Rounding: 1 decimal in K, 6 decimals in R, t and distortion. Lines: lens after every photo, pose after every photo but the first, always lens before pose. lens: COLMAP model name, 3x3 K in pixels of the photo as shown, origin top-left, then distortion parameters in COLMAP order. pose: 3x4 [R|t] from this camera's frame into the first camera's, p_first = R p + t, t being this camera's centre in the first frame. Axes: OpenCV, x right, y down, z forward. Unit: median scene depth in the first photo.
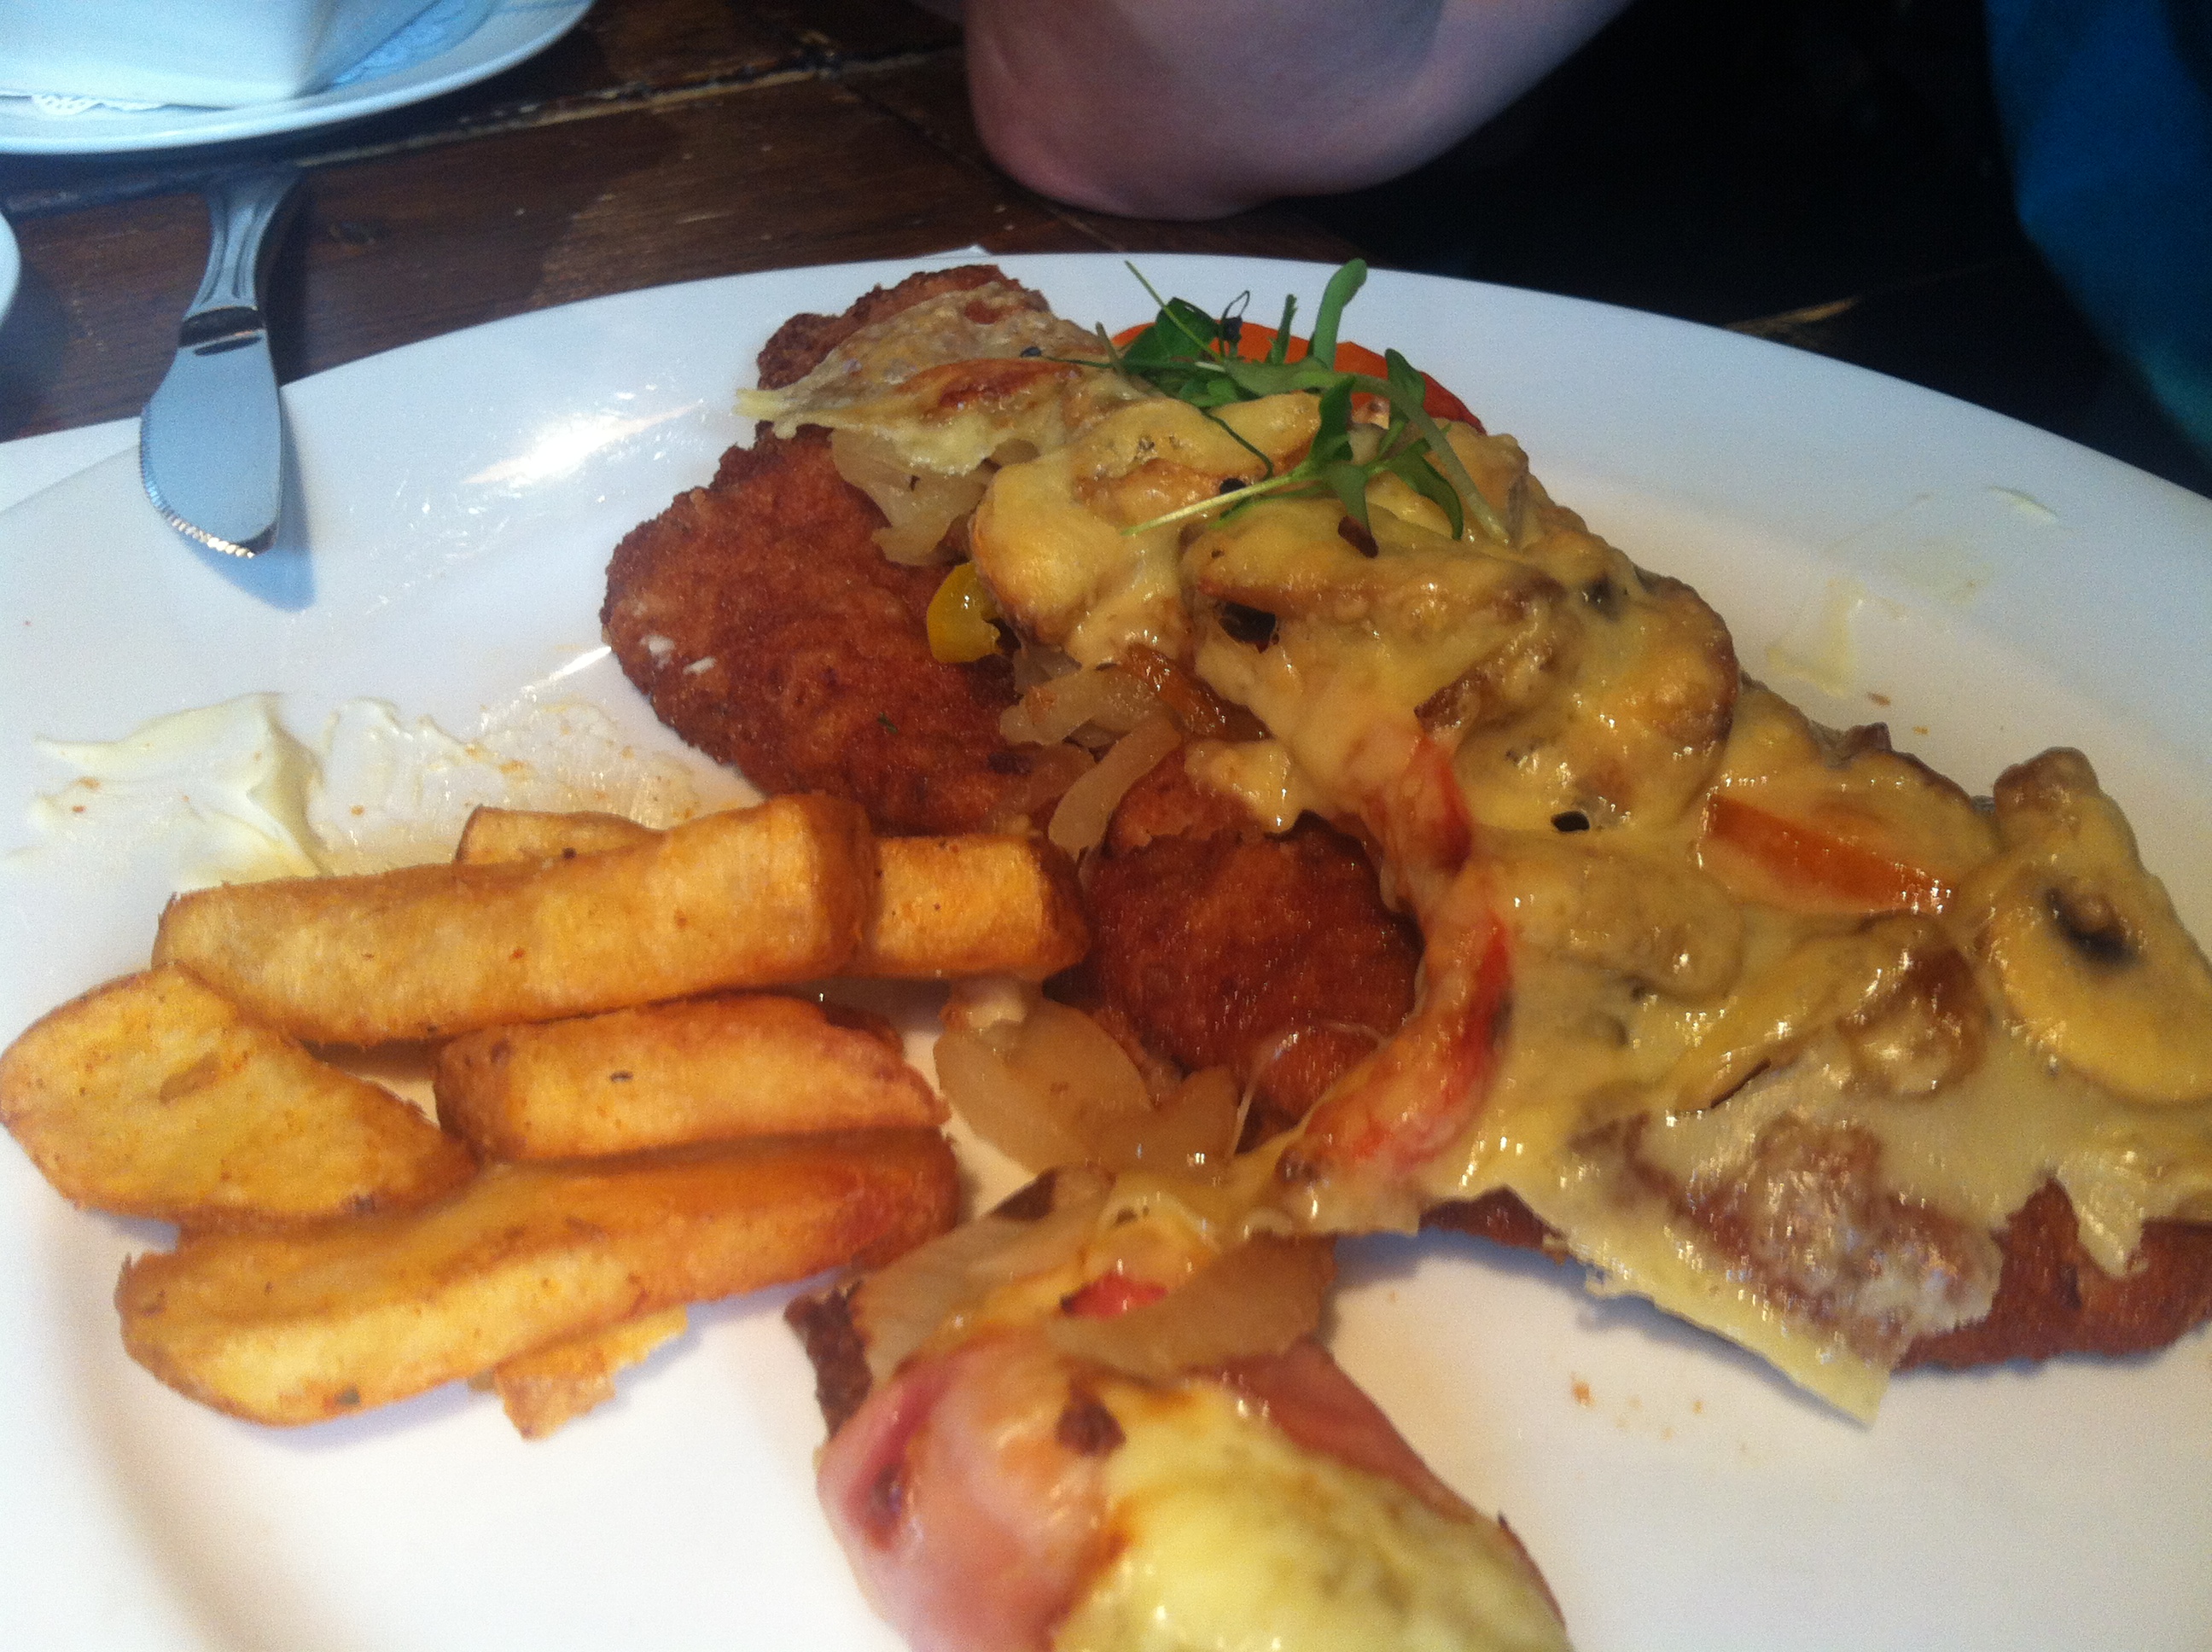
lens RADIAL K [[2151.6, 0, 1073.3], [0, 2151.6, 826.8], [0, 0, 1]] dist [0.085420, -0.168272]
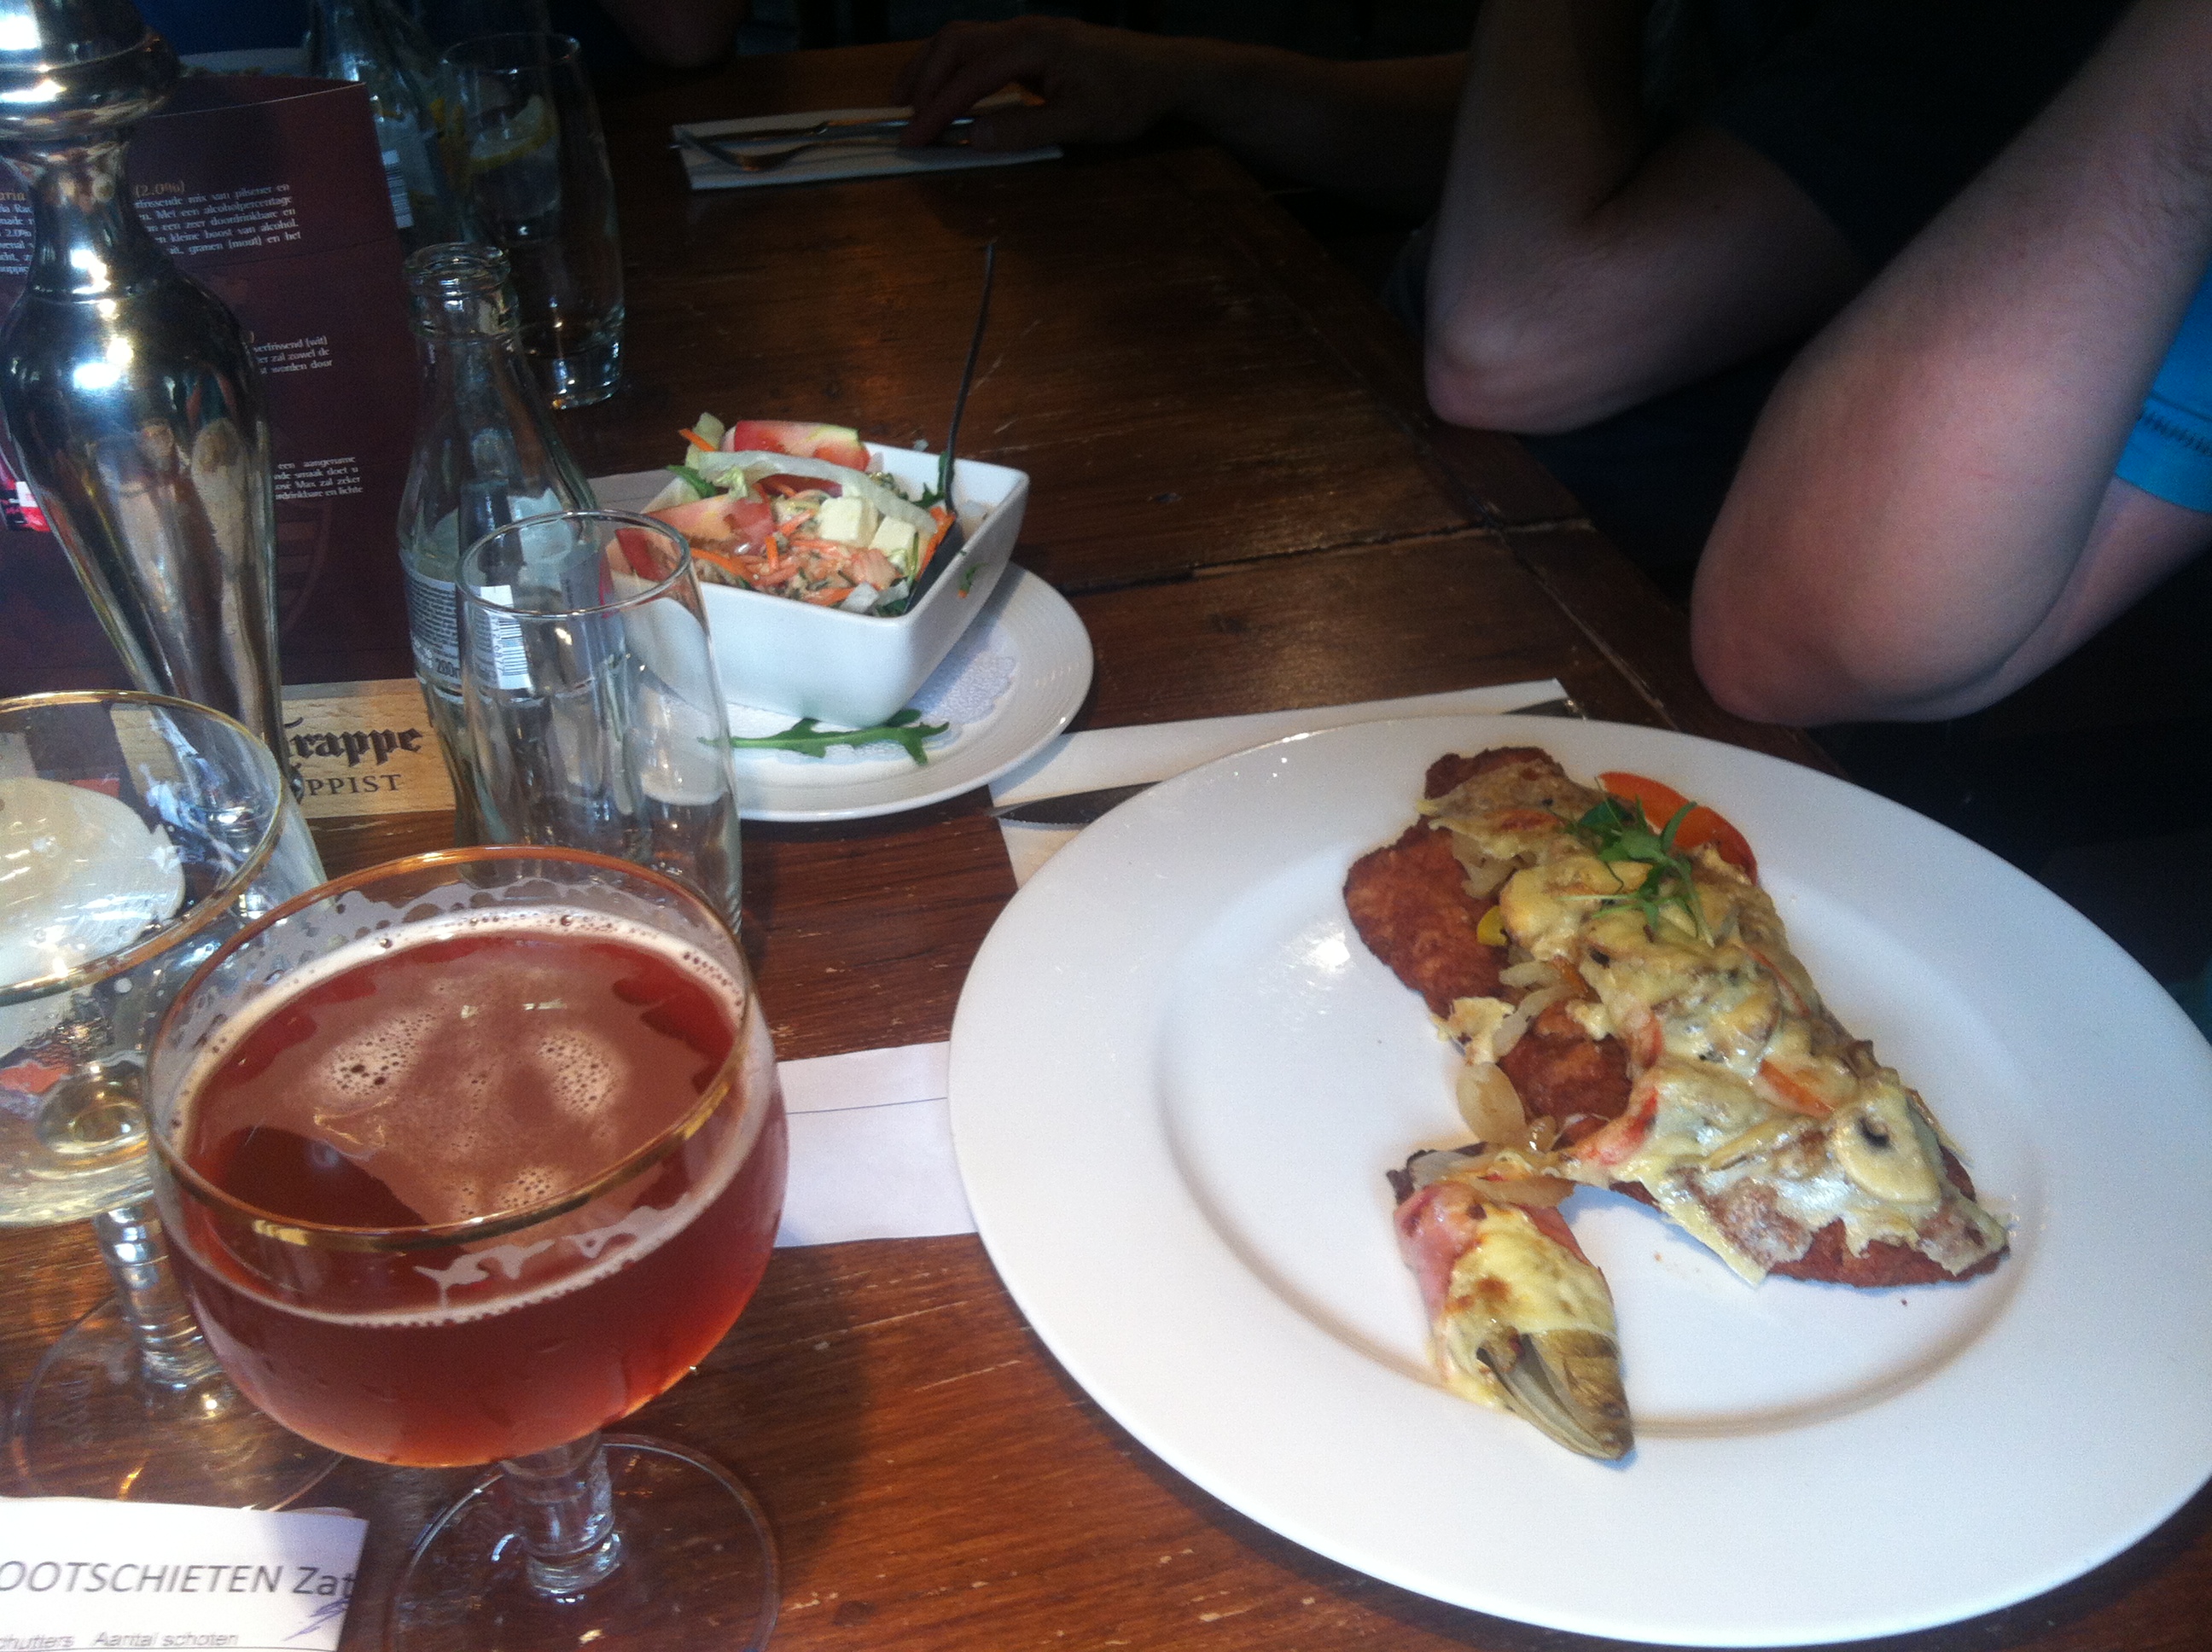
lens RADIAL K [[2151.6, 0, 1073.3], [0, 2151.6, 826.8], [0, 0, 1]] dist [0.085420, -0.168272]
pose [[0.951773, 0.161301, -0.260979, 0.140330], [-0.165875, 0.986136, 0.004558, -0.167629], [0.258097, 0.038952, 0.965334, -1.796196]]
